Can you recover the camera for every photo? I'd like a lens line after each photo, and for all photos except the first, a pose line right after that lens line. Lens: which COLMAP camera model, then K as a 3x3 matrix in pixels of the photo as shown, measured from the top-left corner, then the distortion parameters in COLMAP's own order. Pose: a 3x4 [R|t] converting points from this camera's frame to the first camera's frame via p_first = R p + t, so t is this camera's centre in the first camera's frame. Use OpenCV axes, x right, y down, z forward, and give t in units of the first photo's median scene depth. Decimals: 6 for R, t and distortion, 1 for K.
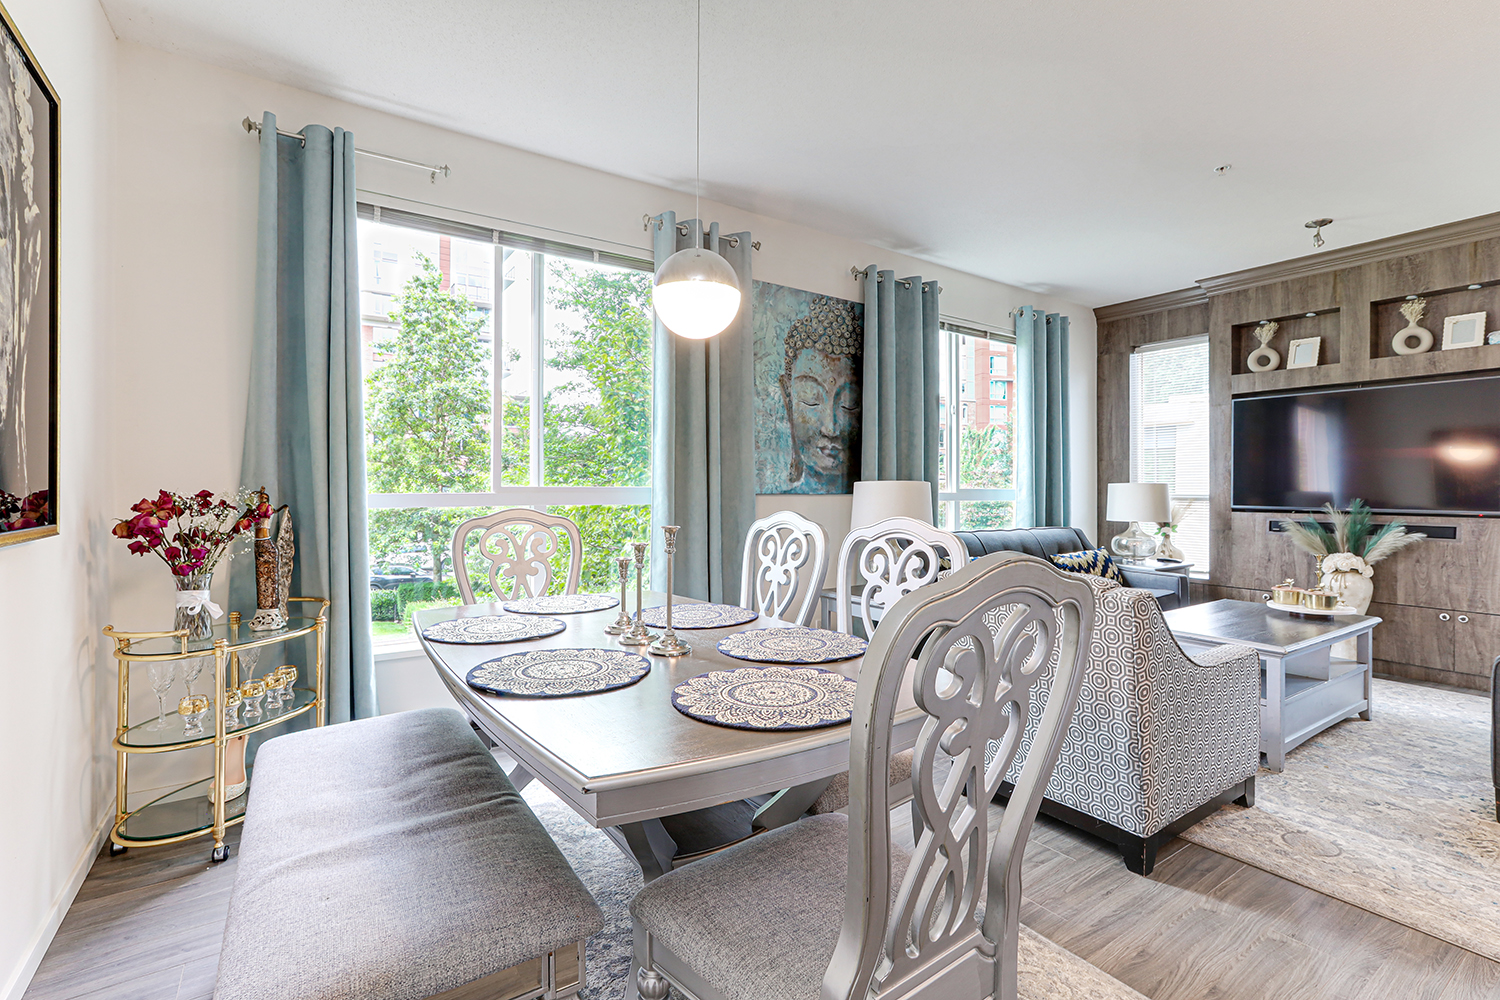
lens RADIAL K [[696.7, 0, 763.7], [0, 696.7, 489.5], [0, 0, 1]] dist [-0.030629, 0.017571]
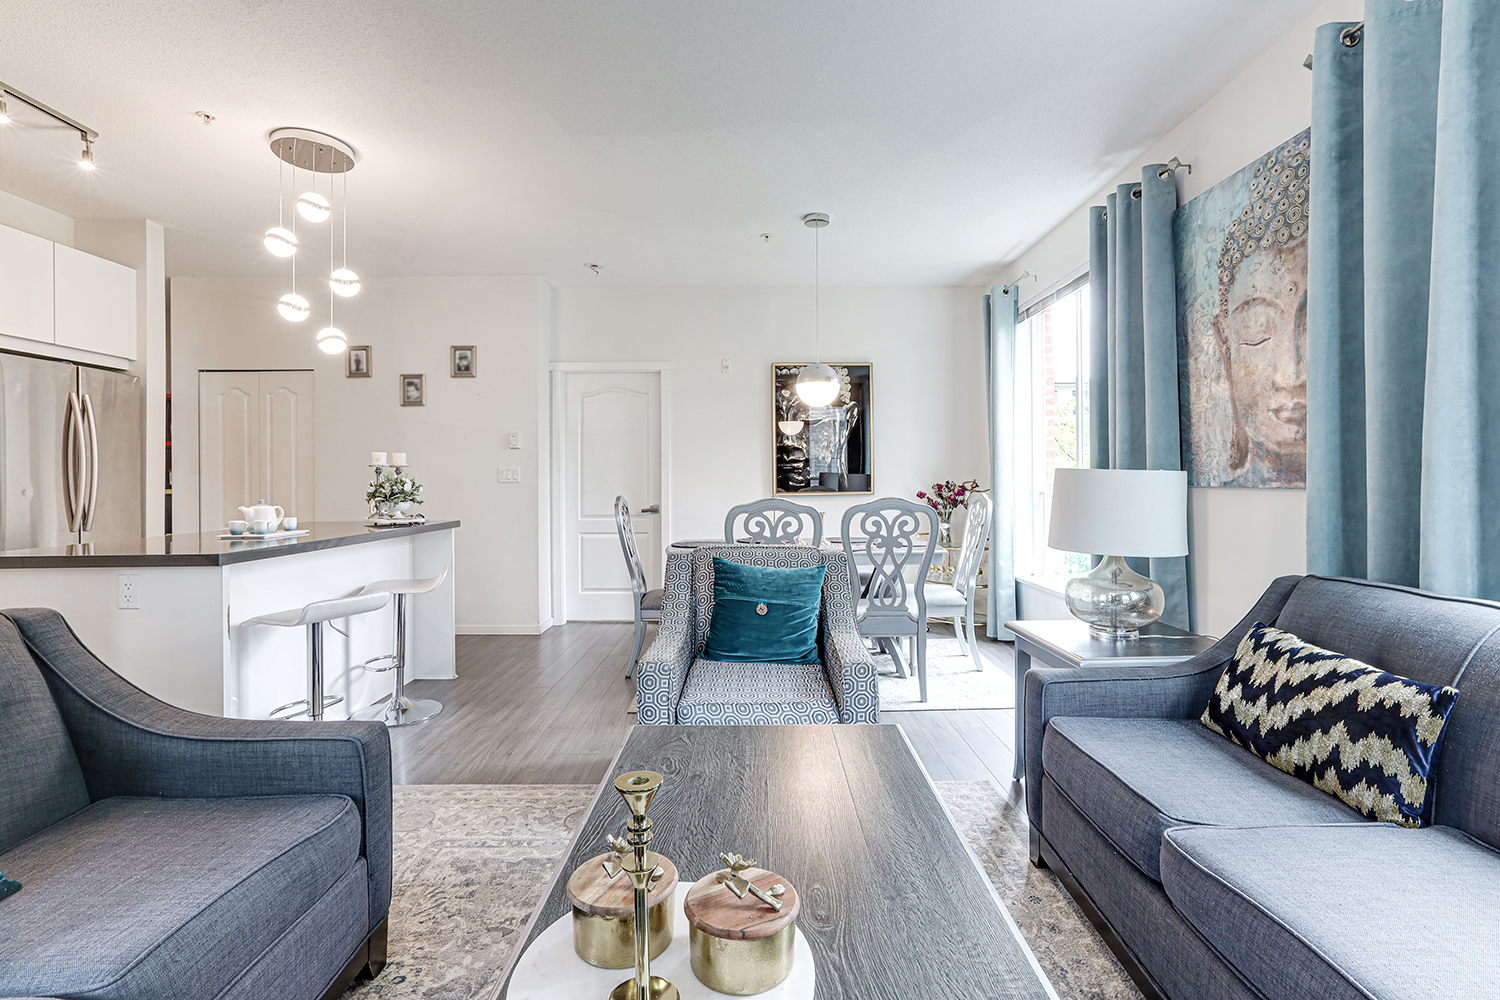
lens RADIAL K [[696.7, 0, 761.6], [0, 696.7, 476.3], [0, 0, 1]] dist [-0.030629, 0.017571]
pose [[-0.558985, -0.005825, -0.829158, 0.778439], [0.000693, 0.999972, -0.007492, 0.000629], [0.829178, -0.004763, -0.558965, 0.926880]]
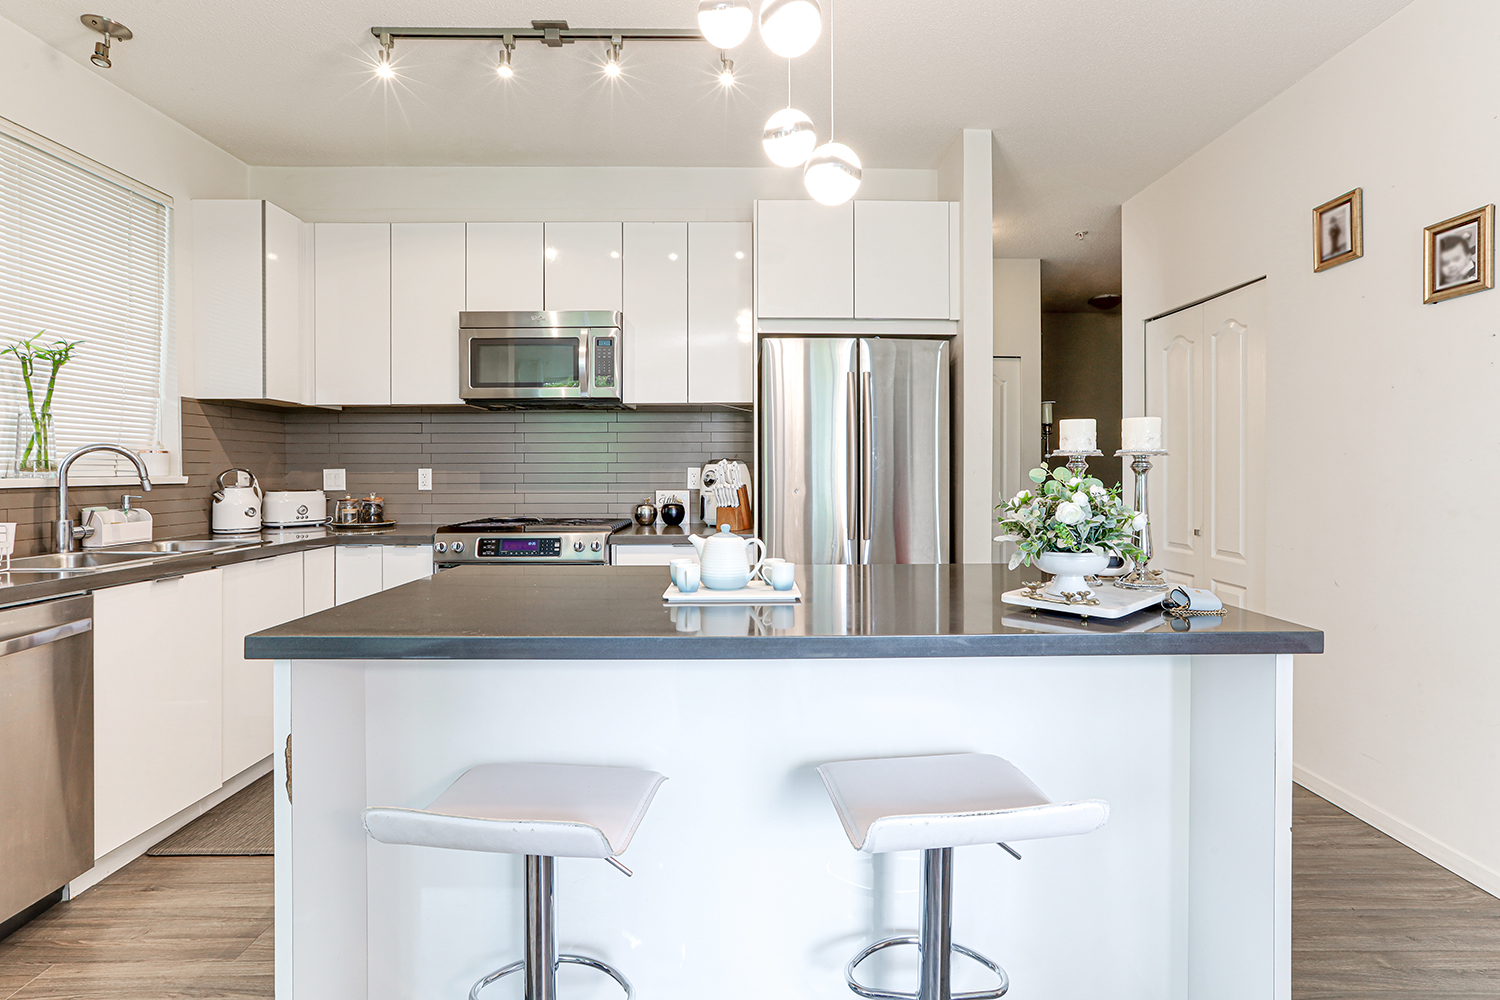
lens RADIAL K [[696.7, 0, 758.1], [0, 696.7, 468.2], [0, 0, 1]] dist [-0.030629, 0.017571]
pose [[-0.817978, -0.004916, 0.575228, 0.243820], [-0.002238, 0.999983, 0.005364, -0.014980], [-0.575245, 0.003100, -0.817975, 0.393789]]
